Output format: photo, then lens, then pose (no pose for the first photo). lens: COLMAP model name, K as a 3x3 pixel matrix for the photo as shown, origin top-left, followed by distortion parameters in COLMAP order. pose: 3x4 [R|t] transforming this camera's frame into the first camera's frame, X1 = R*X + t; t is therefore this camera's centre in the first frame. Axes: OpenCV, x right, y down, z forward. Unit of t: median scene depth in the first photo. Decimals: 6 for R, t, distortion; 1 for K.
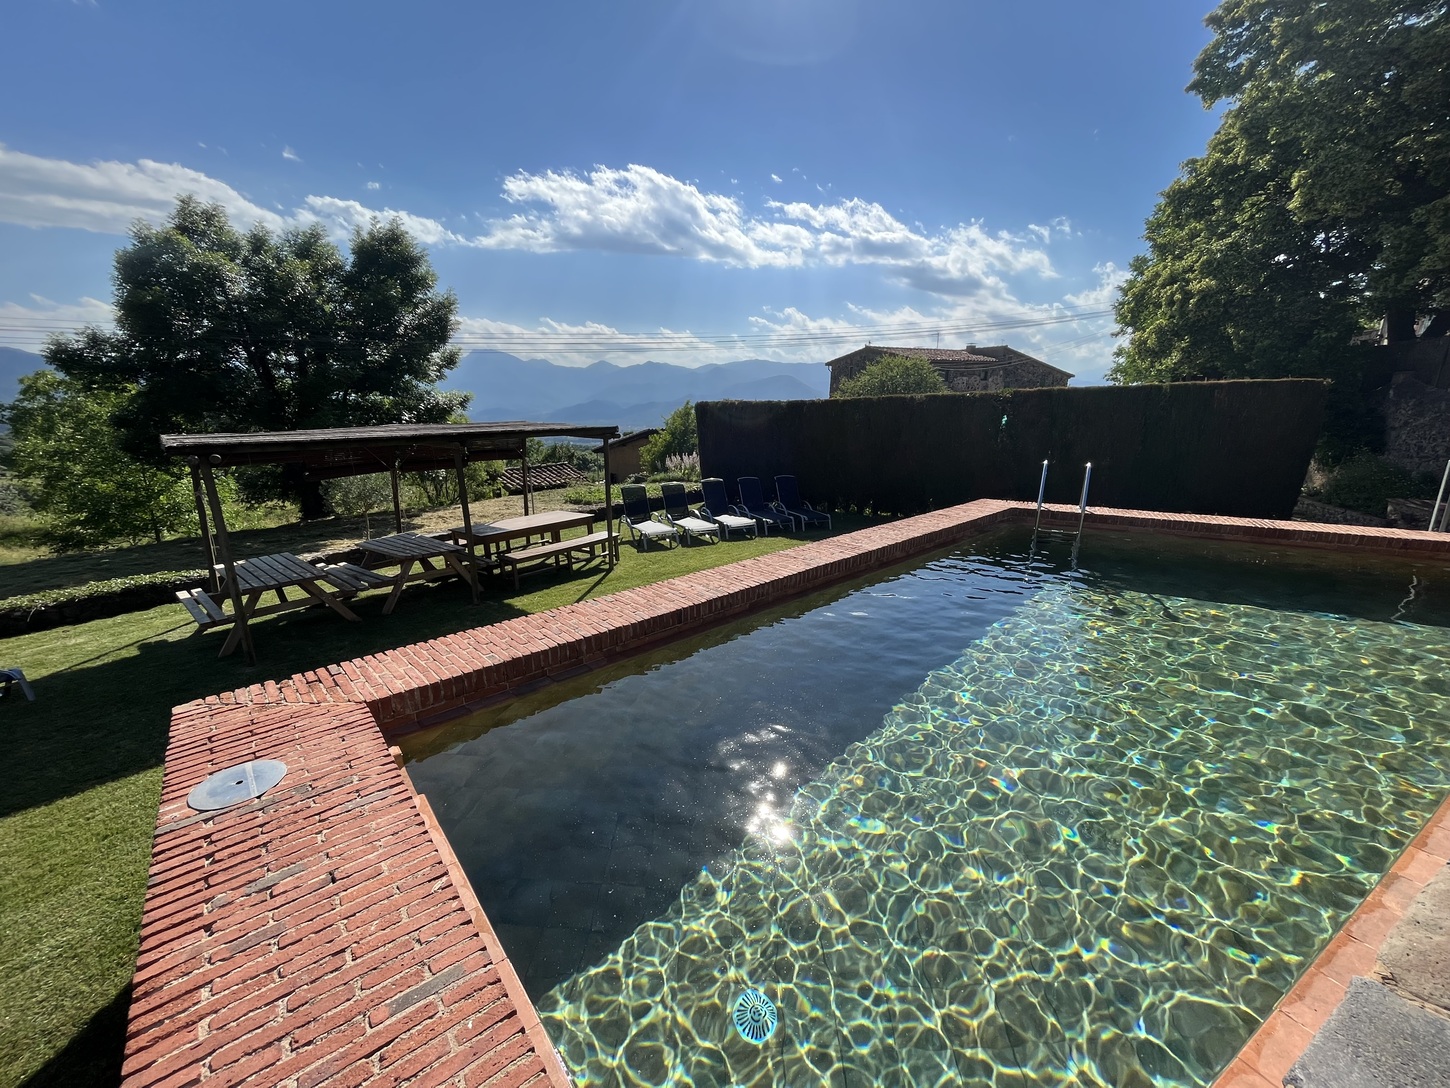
lens RADIAL K [[586.8, 0, 726.0], [0, 586.8, 545.7], [0, 0, 1]] dist [0.001353, -0.000599]
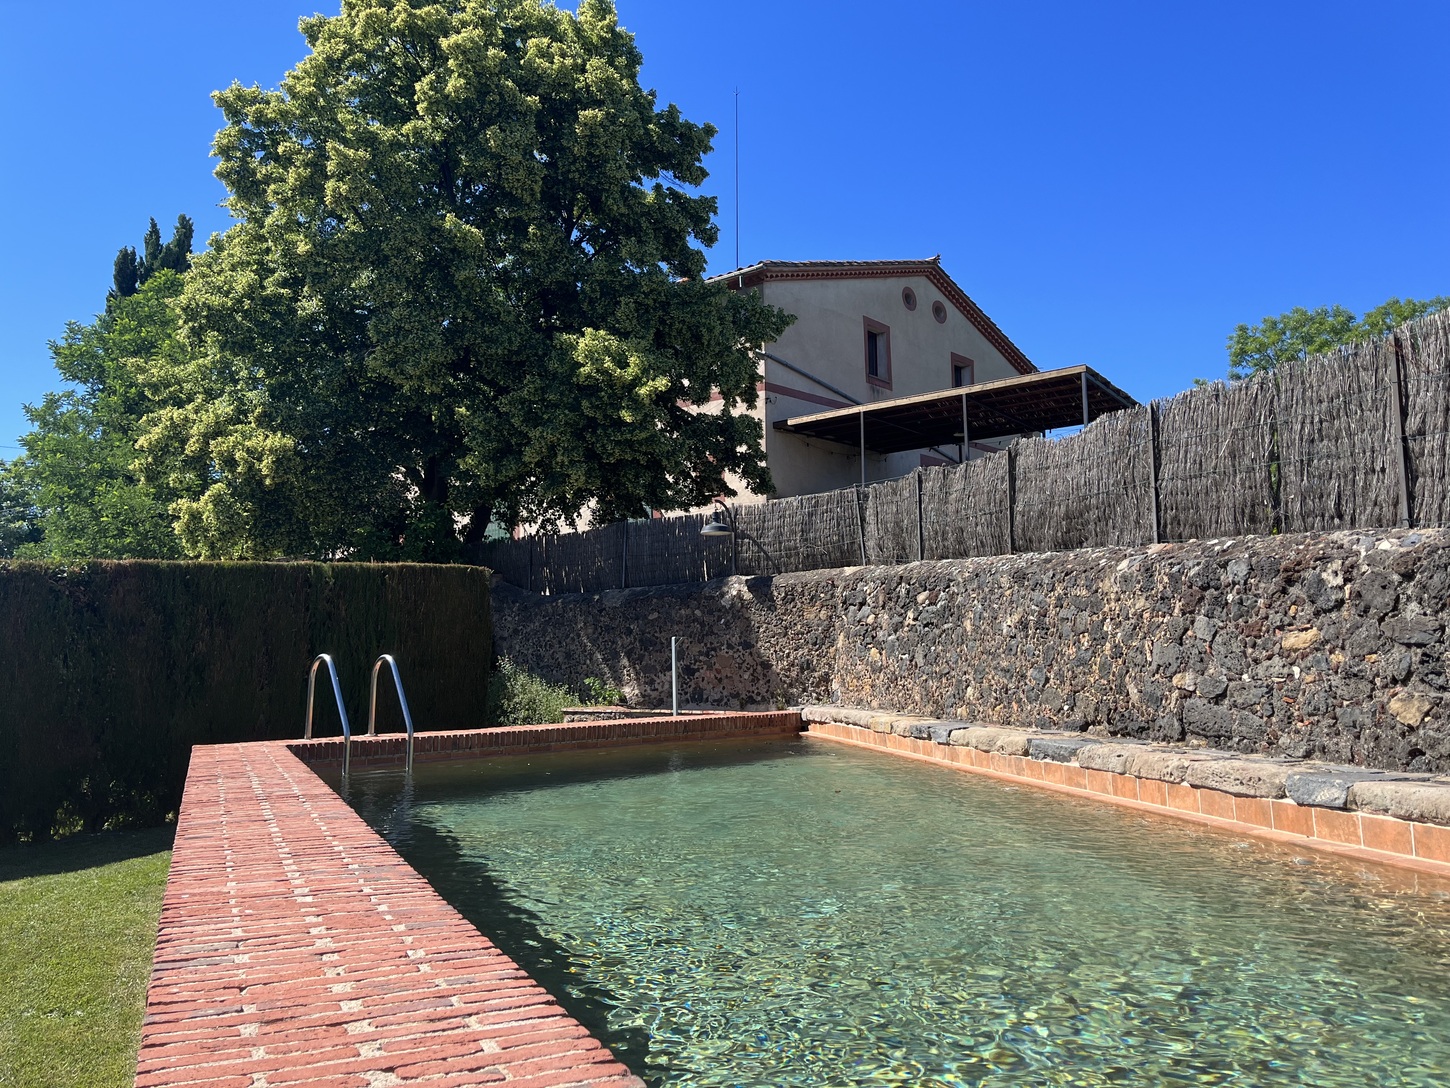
lens RADIAL K [[1097.9, 0, 711.3], [0, 1097.9, 538.1], [0, 0, 1]] dist [0.070271, -0.088854]
pose [[0.332404, 0.096092, 0.938229, -0.229339], [0.244368, 0.952049, -0.184084, 0.022377], [-0.910929, 0.290464, 0.292983, 0.216867]]
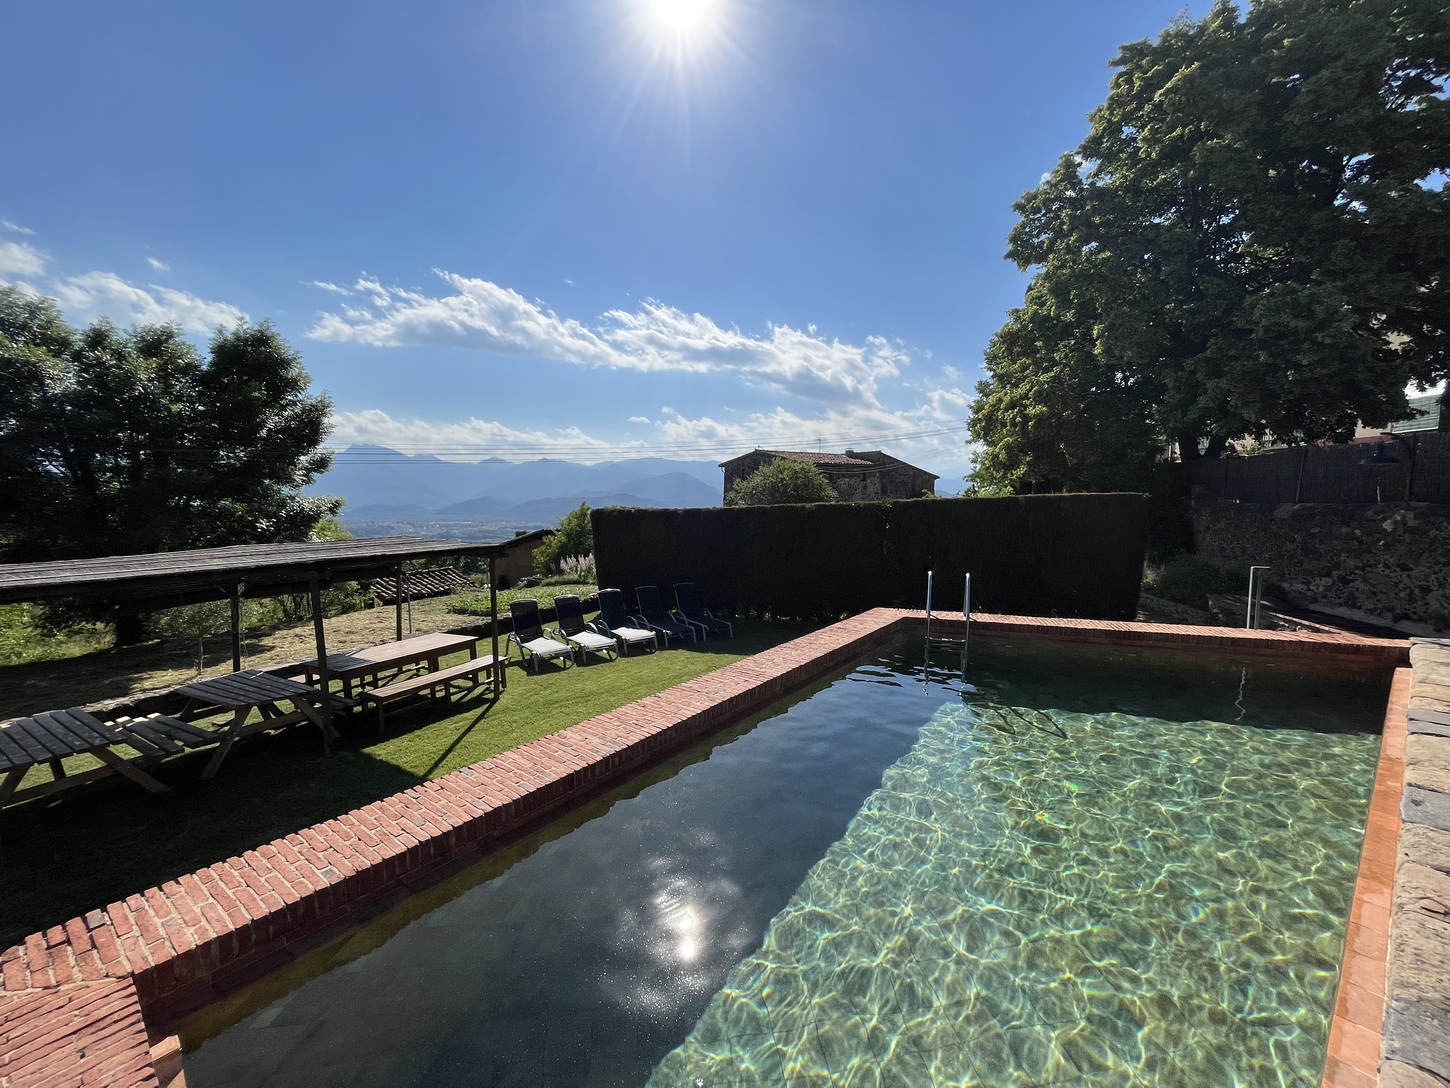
lens RADIAL K [[586.8, 0, 725.3], [0, 586.8, 544.8], [0, 0, 1]] dist [0.001353, -0.000599]
pose [[0.985176, -0.017025, 0.170697, 0.001497], [0.044026, 0.986827, -0.155672, -0.030840], [-0.165798, 0.160880, 0.972948, 0.017190]]
